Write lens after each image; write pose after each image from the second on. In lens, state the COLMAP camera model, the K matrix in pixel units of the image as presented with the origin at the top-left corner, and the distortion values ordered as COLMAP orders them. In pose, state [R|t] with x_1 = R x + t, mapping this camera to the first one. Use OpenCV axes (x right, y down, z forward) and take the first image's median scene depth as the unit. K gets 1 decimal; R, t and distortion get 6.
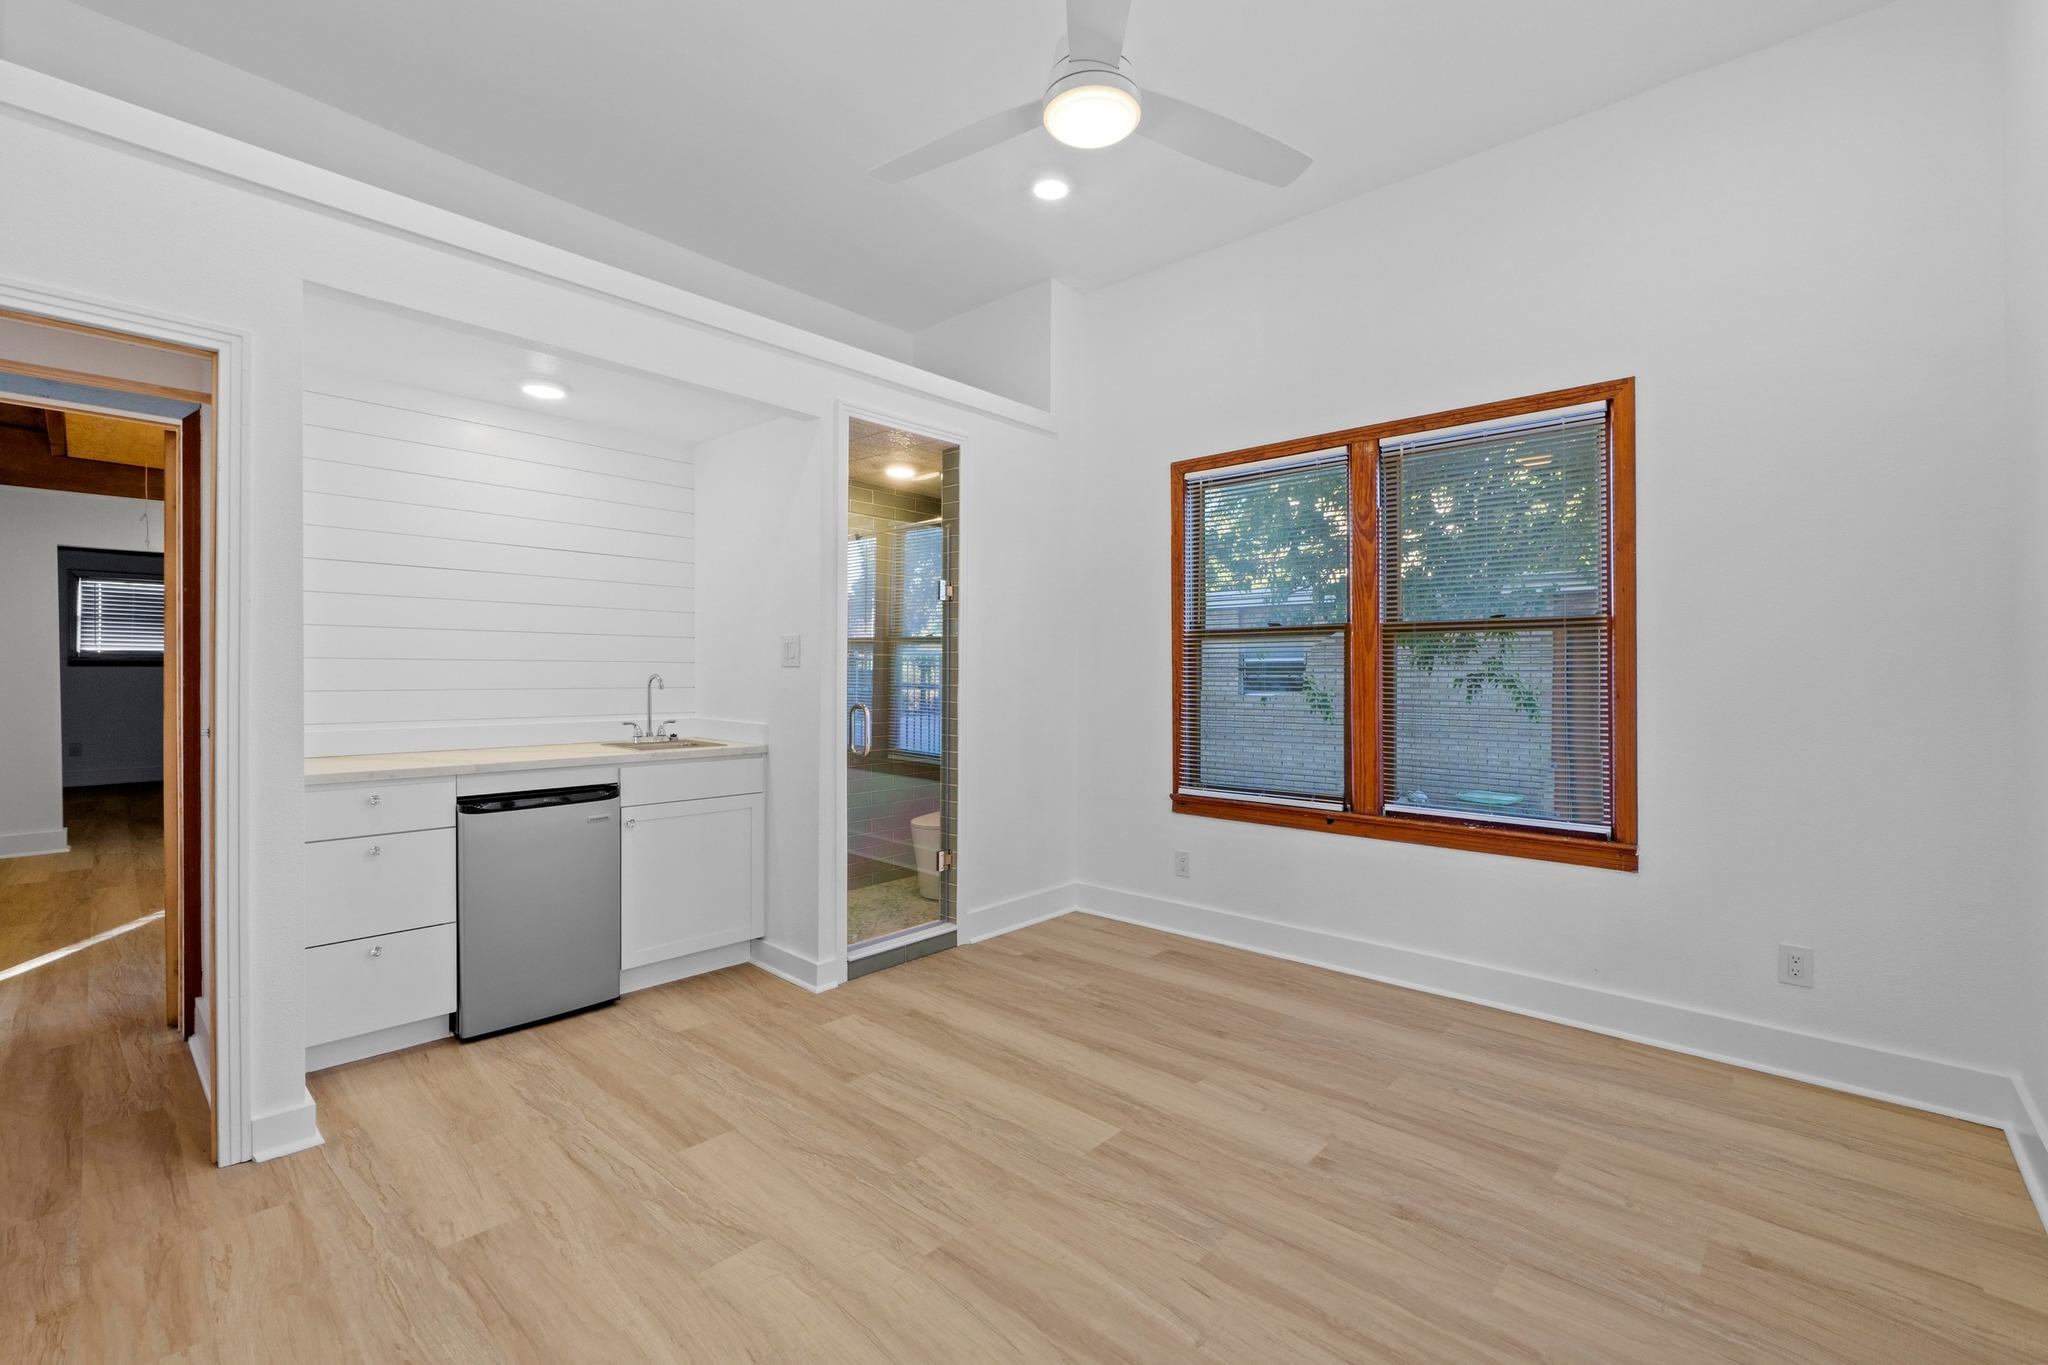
lens RADIAL K [[873.0, 0, 1016.4], [0, 873.0, 678.4], [0, 0, 1]] dist [-0.002853, -0.000125]
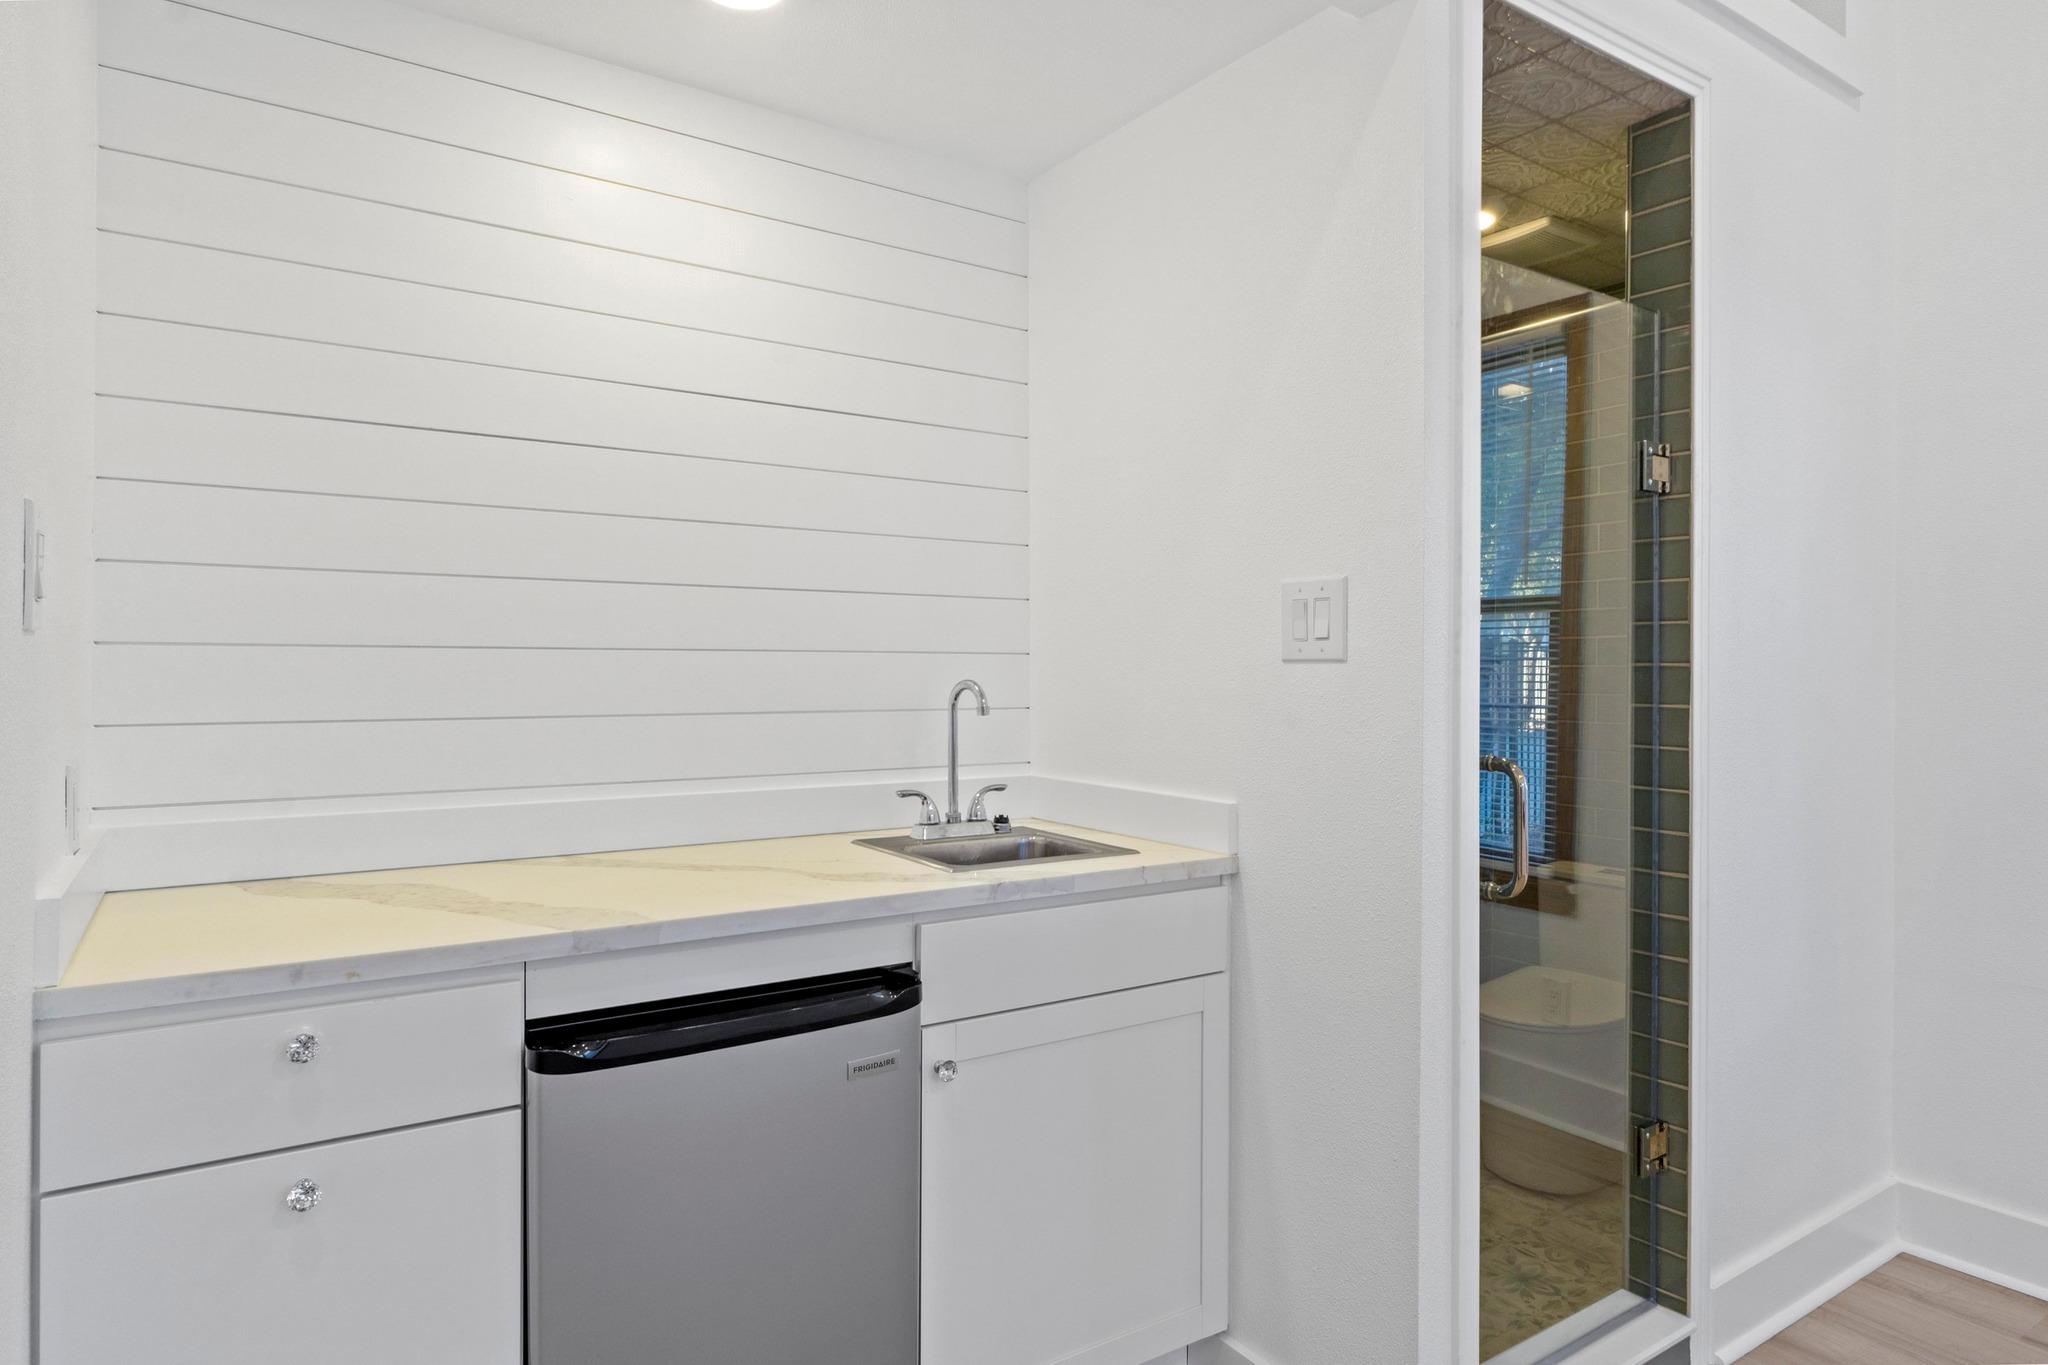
lens RADIAL K [[1187.5, 0, 1024.0], [0, 1187.5, 682.5], [0, 0, 1]] dist [0.000679, 0.000038]
pose [[0.971449, 0.001922, -0.237242, -0.311897], [-0.001635, 0.999998, 0.001406, -0.005561], [0.237244, -0.000978, 0.971450, 0.549102]]
